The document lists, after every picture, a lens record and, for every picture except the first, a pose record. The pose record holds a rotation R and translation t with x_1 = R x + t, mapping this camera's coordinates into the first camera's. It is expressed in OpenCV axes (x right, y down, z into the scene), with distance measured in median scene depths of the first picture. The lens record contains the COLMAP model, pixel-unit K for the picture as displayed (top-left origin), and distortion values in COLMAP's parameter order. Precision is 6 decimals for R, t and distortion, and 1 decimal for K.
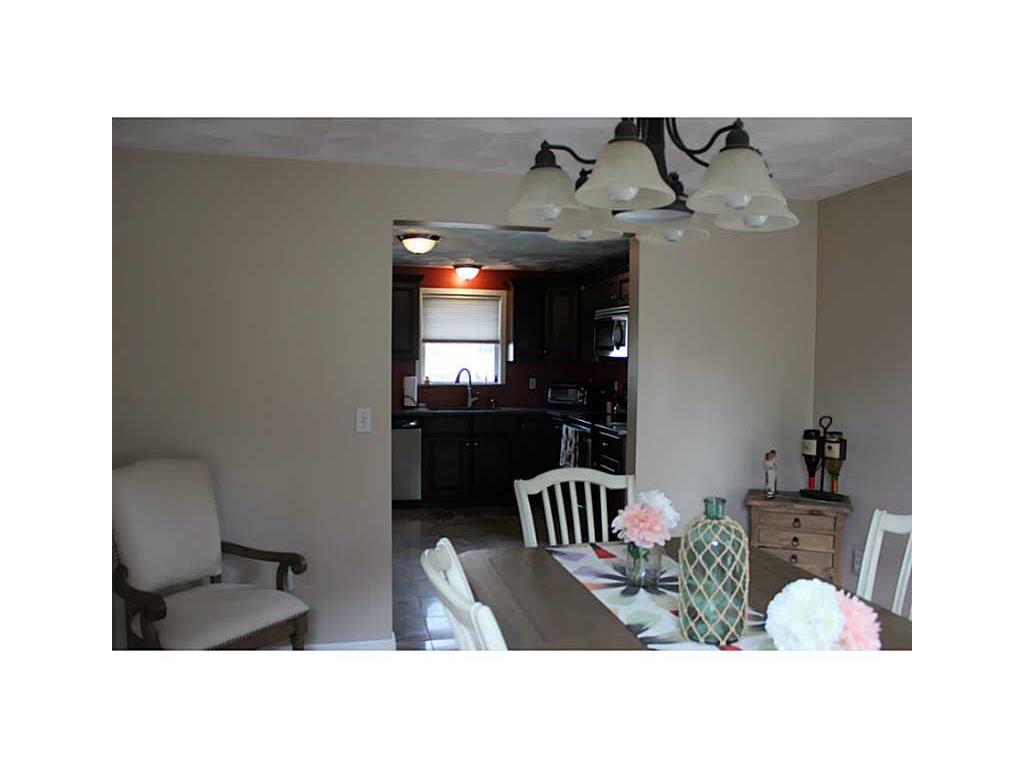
lens RADIAL K [[665.7, 0, 512.0], [0, 665.7, 384.0], [0, 0, 1]] dist [-0.132957, 0.000530]
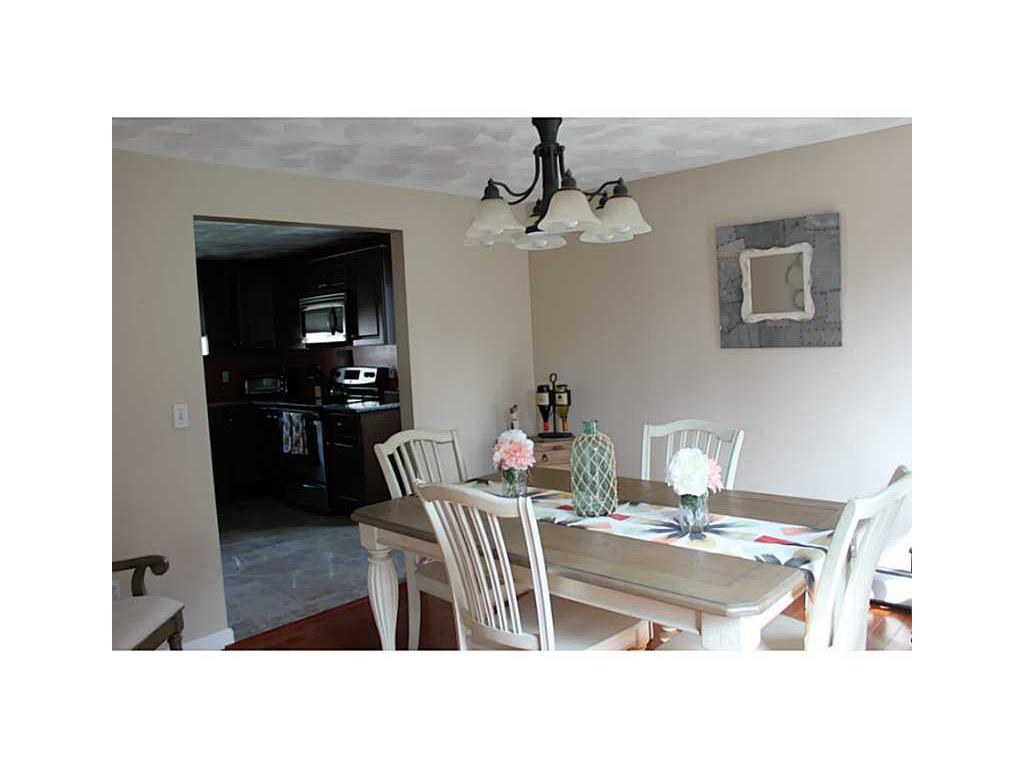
lens RADIAL K [[678.7, 0, 512.0], [0, 678.7, 384.0], [0, 0, 1]] dist [-0.088349, 0.001987]
pose [[0.841498, -0.094955, 0.531850, -0.309434], [0.083961, 0.995458, 0.044883, 0.002972], [-0.533696, 0.006886, 0.845648, -0.105847]]
